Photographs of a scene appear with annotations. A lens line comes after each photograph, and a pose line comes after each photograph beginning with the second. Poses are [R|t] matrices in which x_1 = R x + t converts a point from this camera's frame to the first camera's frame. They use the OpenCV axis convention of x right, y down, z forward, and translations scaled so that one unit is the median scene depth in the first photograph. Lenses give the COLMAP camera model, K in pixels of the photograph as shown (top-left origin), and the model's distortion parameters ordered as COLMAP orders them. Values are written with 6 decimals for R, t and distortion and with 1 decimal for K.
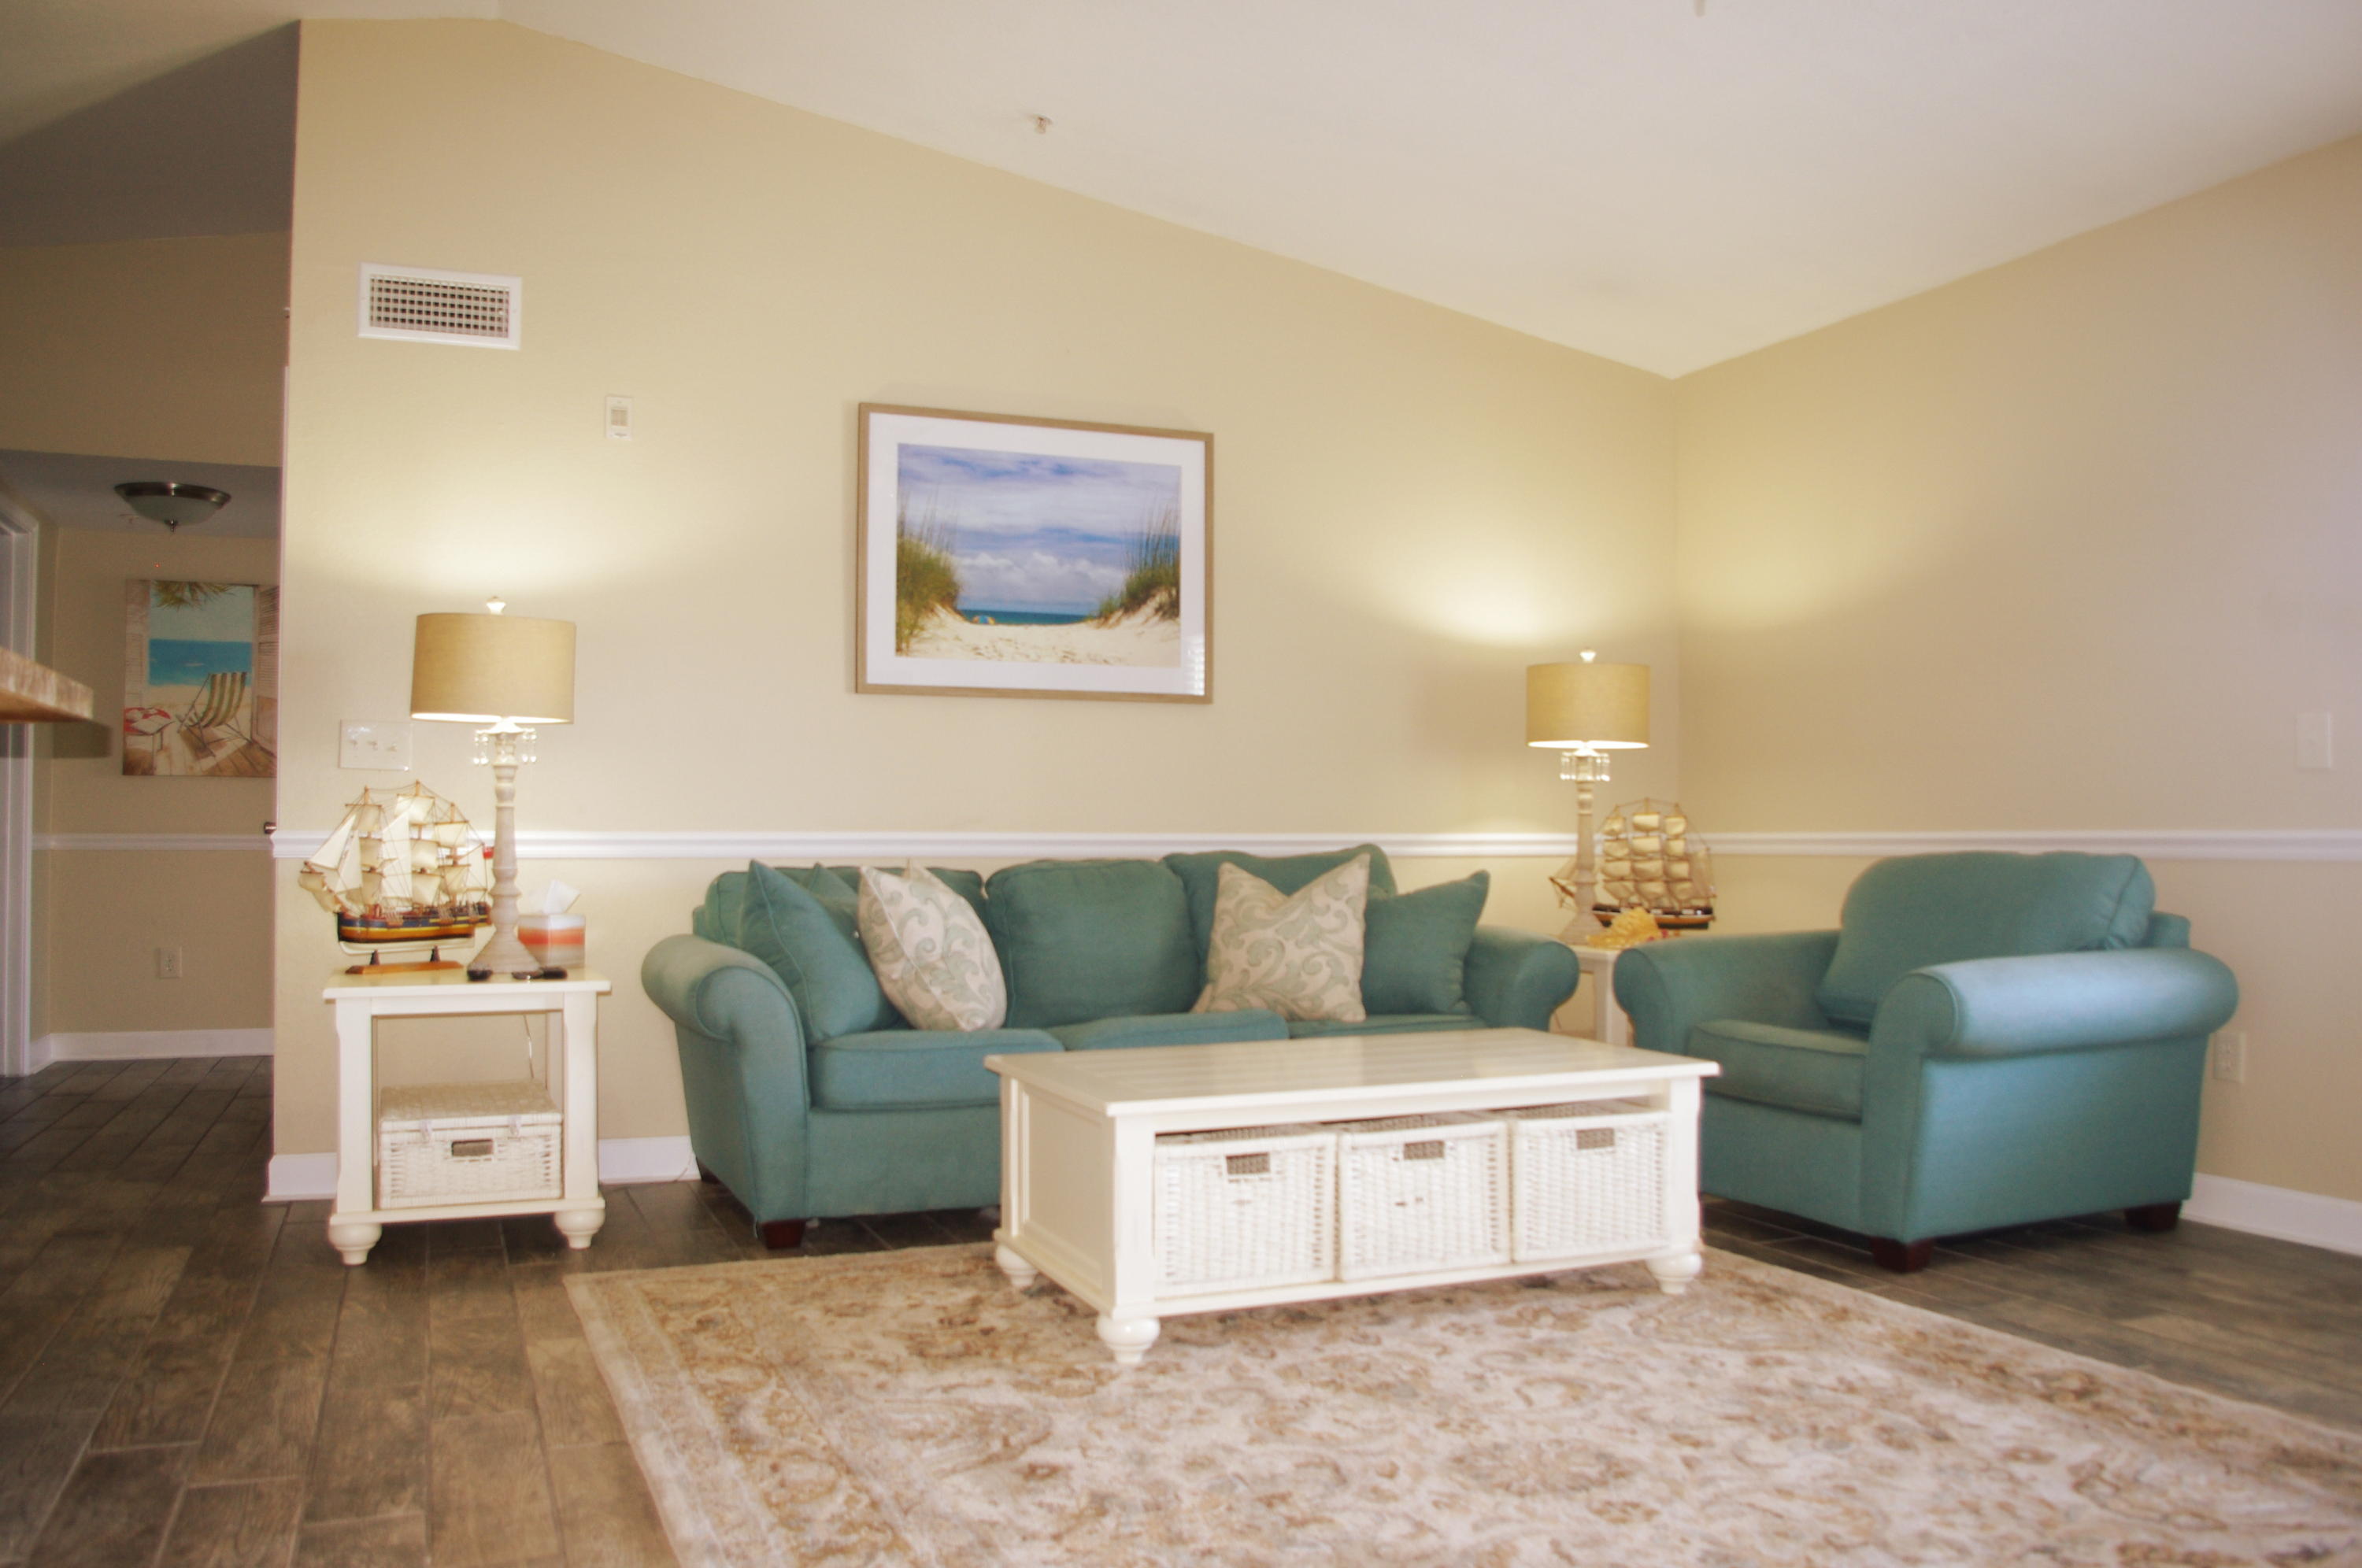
lens RADIAL K [[1834.2, 0, 1181.0], [0, 1834.2, 784.0], [0, 0, 1]] dist [-0.118578, 0.003316]
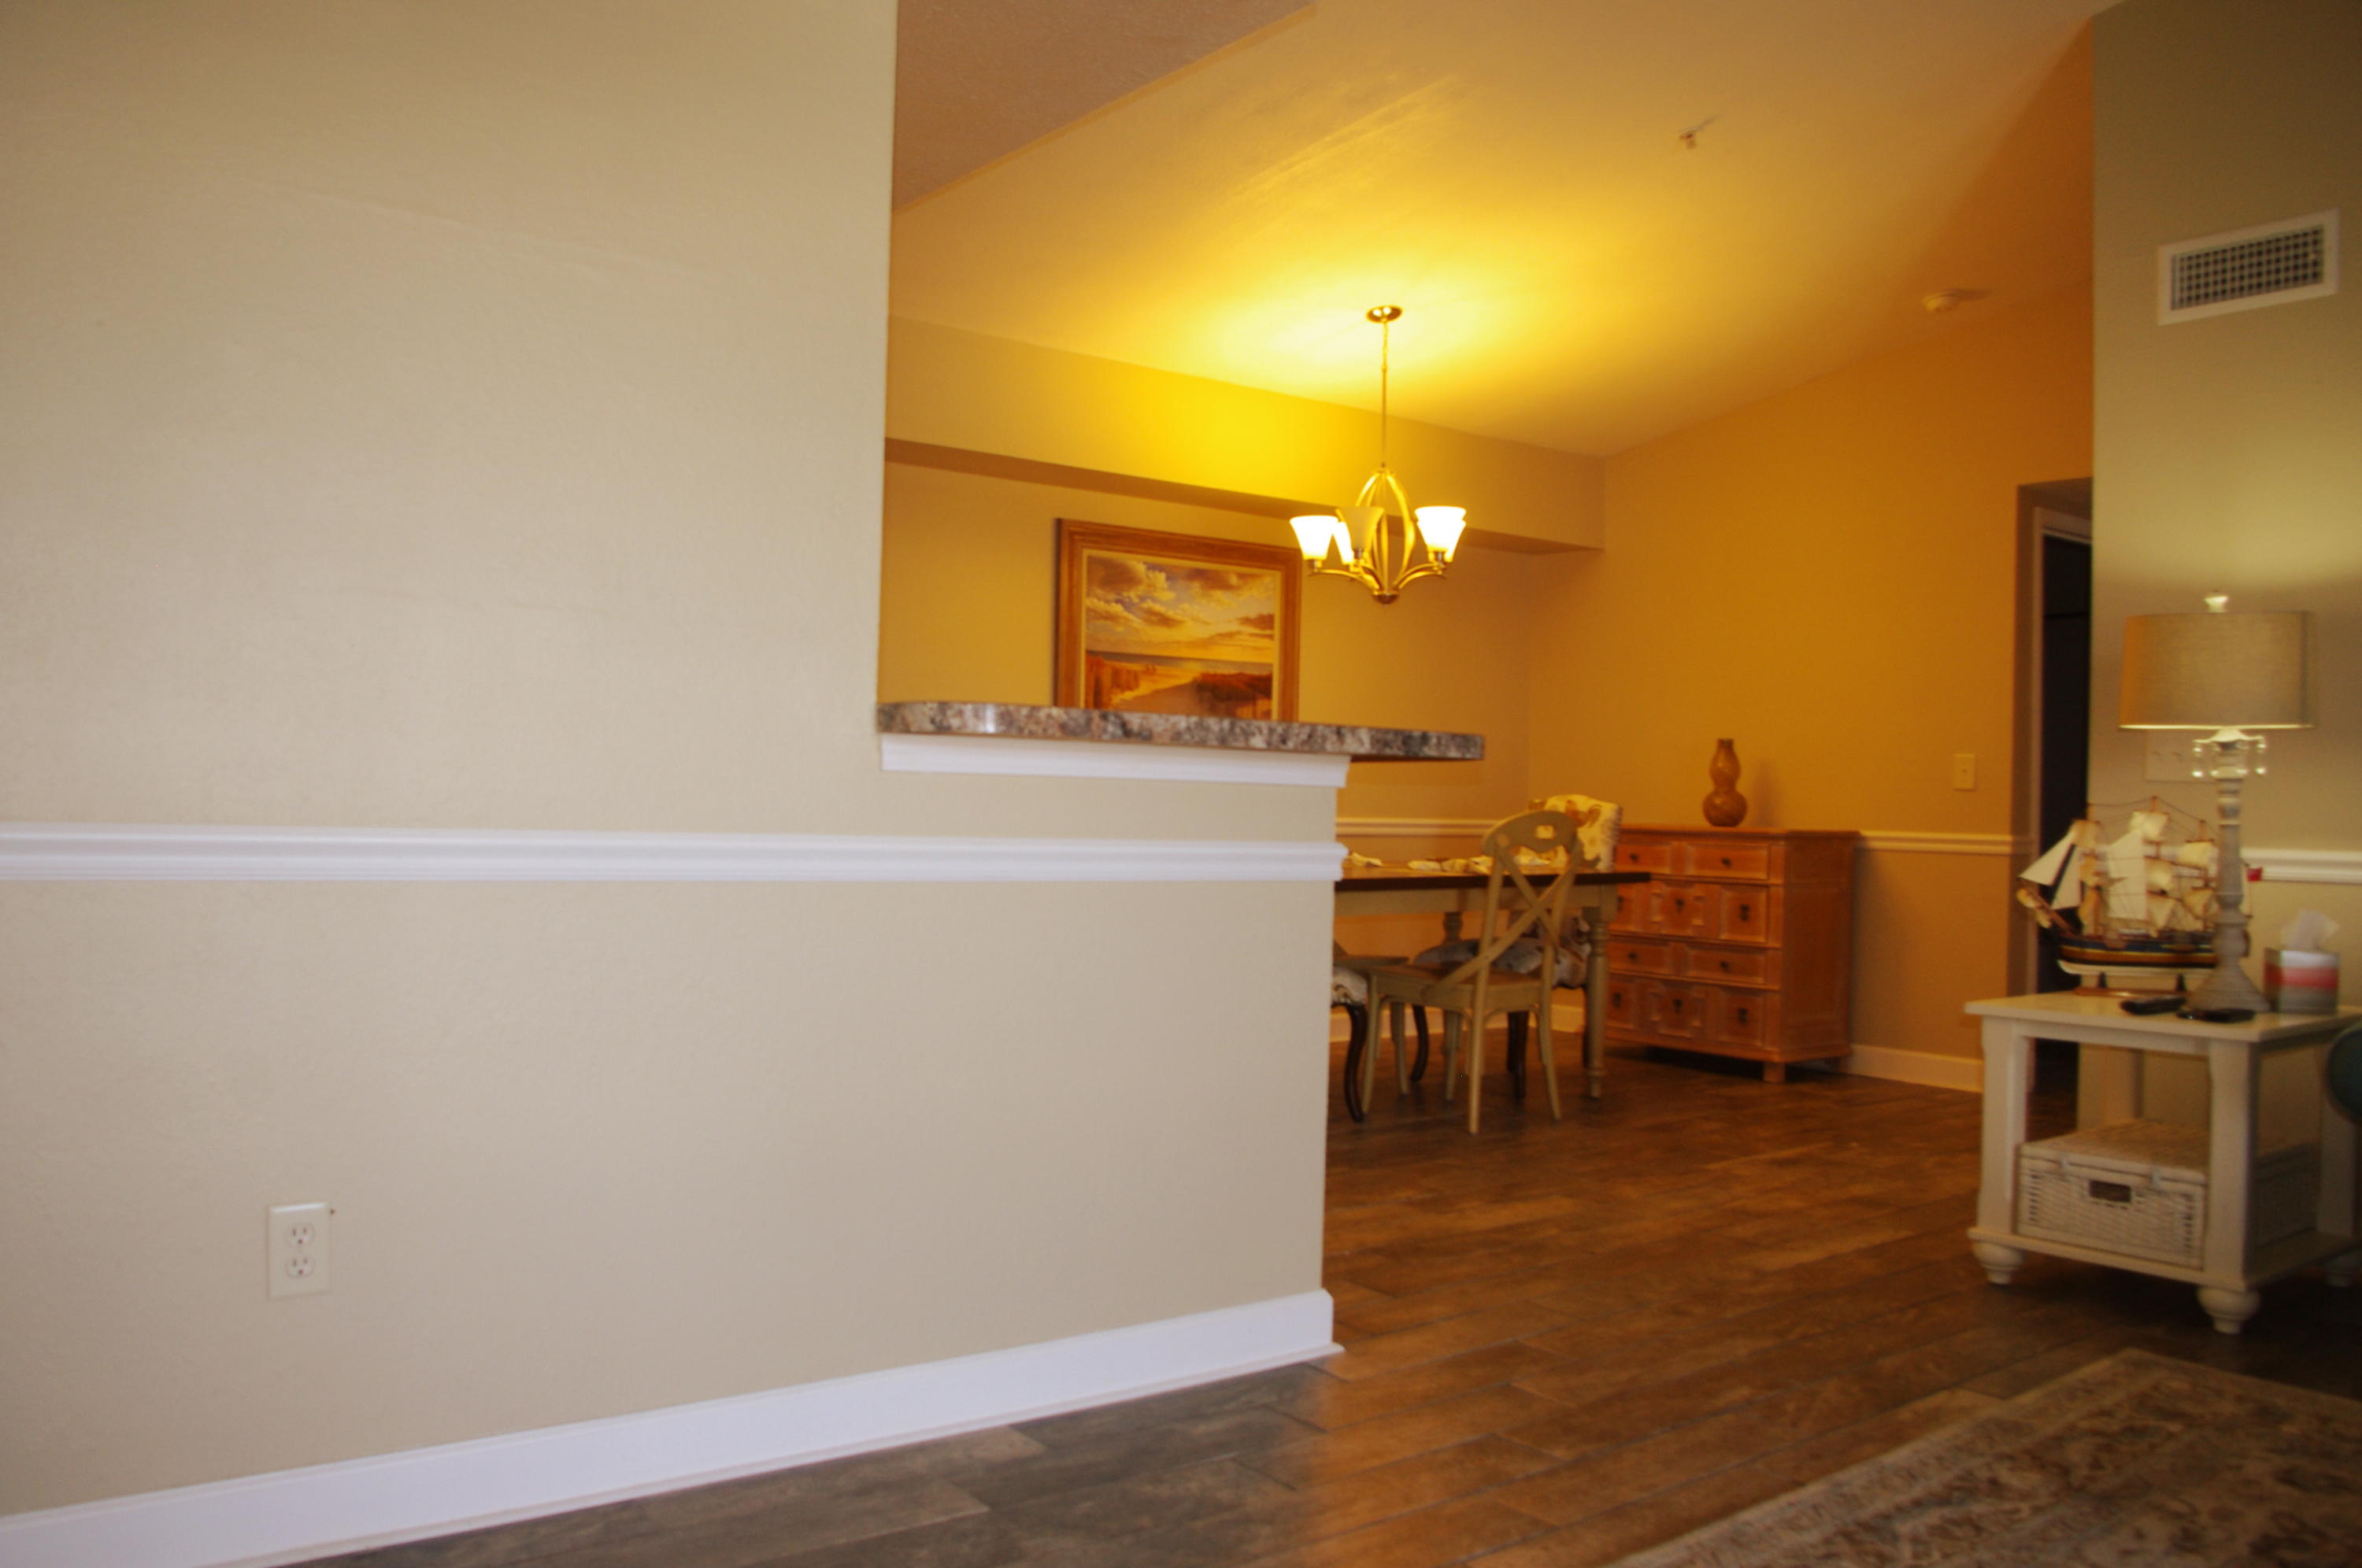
lens RADIAL K [[1791.9, 0, 1181.4], [0, 1791.9, 810.6], [0, 0, 1]] dist [-0.066094, -0.005485]
pose [[0.229299, 0.003288, -0.973350, 0.382585], [0.000973, 0.999993, 0.003607, 0.002831], [0.973356, -0.001774, 0.229294, 0.334395]]
